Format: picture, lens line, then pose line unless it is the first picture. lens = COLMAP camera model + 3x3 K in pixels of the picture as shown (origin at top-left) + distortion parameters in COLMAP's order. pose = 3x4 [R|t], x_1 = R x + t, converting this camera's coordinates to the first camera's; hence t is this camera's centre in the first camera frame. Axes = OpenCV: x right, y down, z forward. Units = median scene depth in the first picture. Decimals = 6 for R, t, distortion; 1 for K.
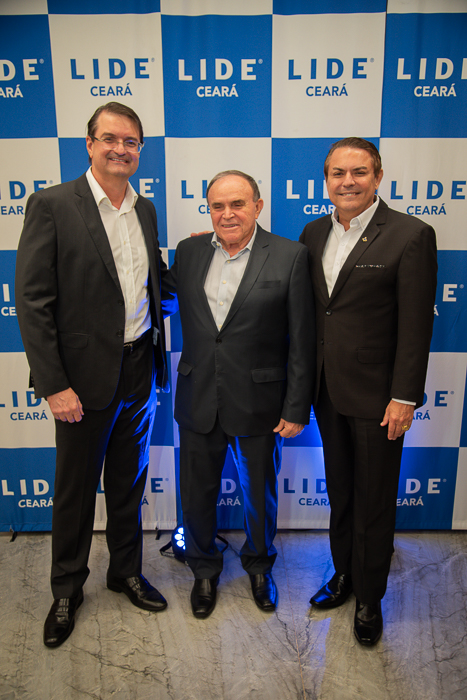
lens RADIAL K [[612.9, 0, 240.5], [0, 612.9, 349.5], [0, 0, 1]] dist [0.005295, 0.047178]
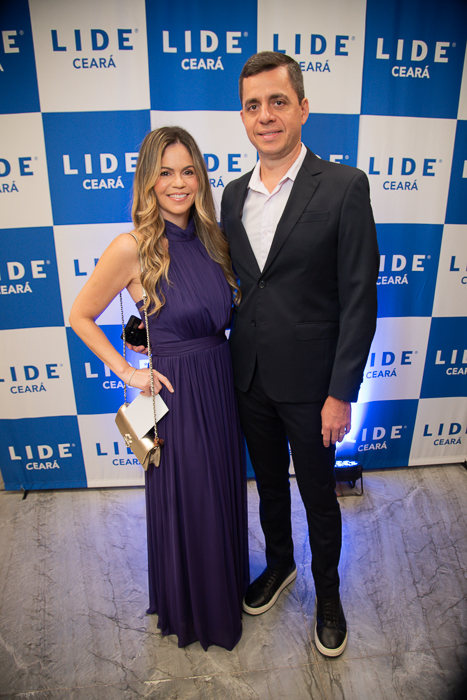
lens RADIAL K [[469.7, 0, 240.4], [0, 469.7, 349.9], [0, 0, 1]] dist [-0.108569, 0.054662]
pose [[0.995095, -0.034583, 0.092681, -0.061096], [0.024007, 0.993318, 0.112885, -0.042546], [-0.095966, -0.110106, 0.989276, 0.218630]]
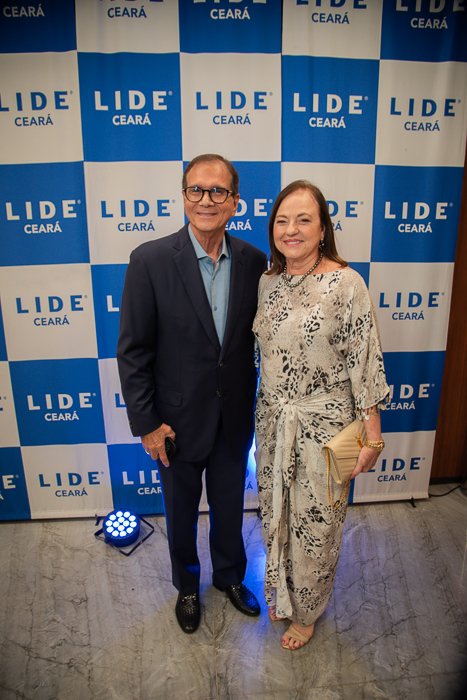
lens RADIAL K [[469.7, 0, 232.2], [0, 469.7, 349.5], [0, 0, 1]] dist [-0.108569, 0.054662]
pose [[0.996853, -0.026806, 0.074597, 0.068574], [0.025892, 0.999578, 0.013195, -0.019429], [-0.074919, -0.011222, 0.997126, 0.174524]]
